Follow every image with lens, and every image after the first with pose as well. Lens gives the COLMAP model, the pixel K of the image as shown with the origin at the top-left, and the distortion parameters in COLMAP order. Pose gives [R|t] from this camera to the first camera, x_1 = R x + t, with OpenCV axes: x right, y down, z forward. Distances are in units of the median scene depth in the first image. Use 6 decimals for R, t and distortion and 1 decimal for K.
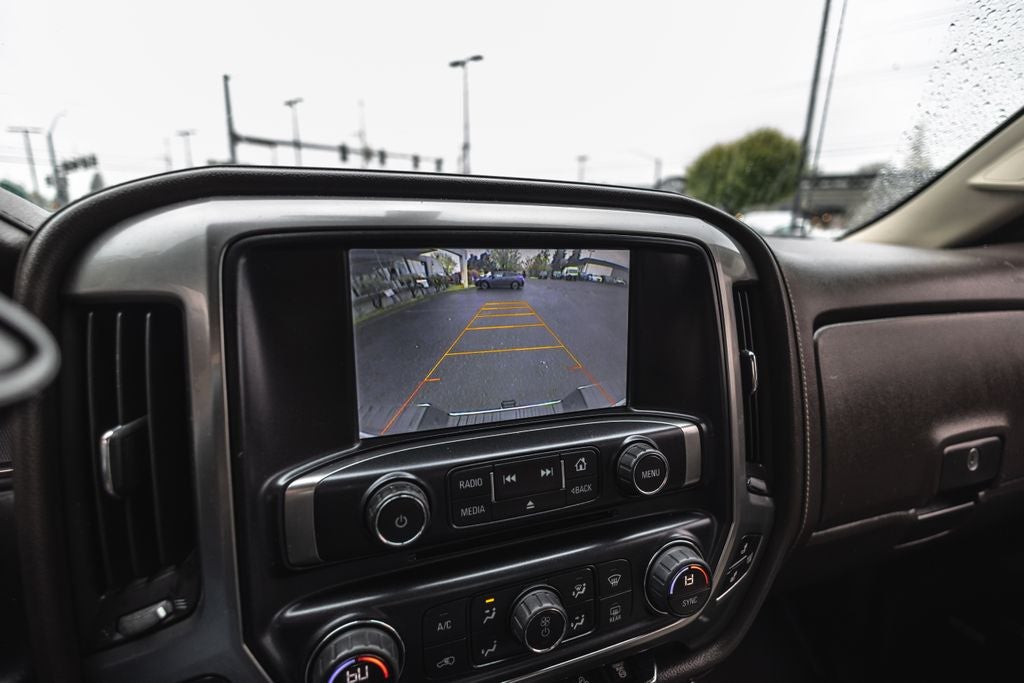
lens RADIAL K [[473.7, 0, 505.9], [0, 473.7, 341.4], [0, 0, 1]] dist [0.013962, -0.004335]
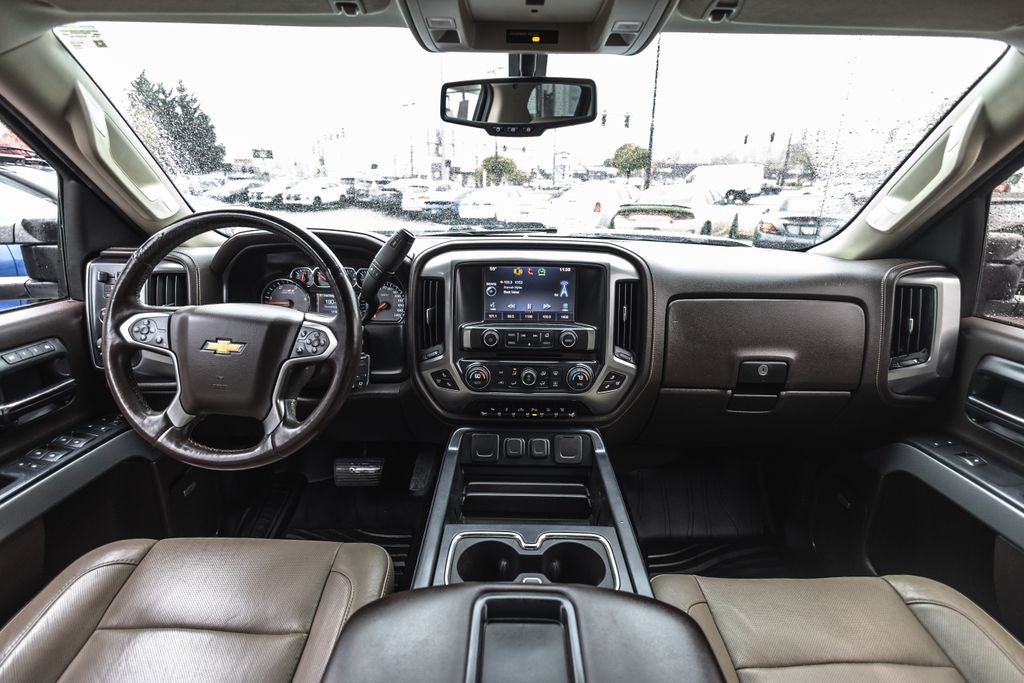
lens RADIAL K [[473.7, 0, 505.9], [0, 473.7, 340.5], [0, 0, 1]] dist [0.013962, -0.004335]
pose [[0.933833, 0.105701, -0.341736, 1.002529], [-0.075475, 0.992059, 0.100605, -0.008649], [0.349657, -0.068156, 0.934395, -2.114913]]
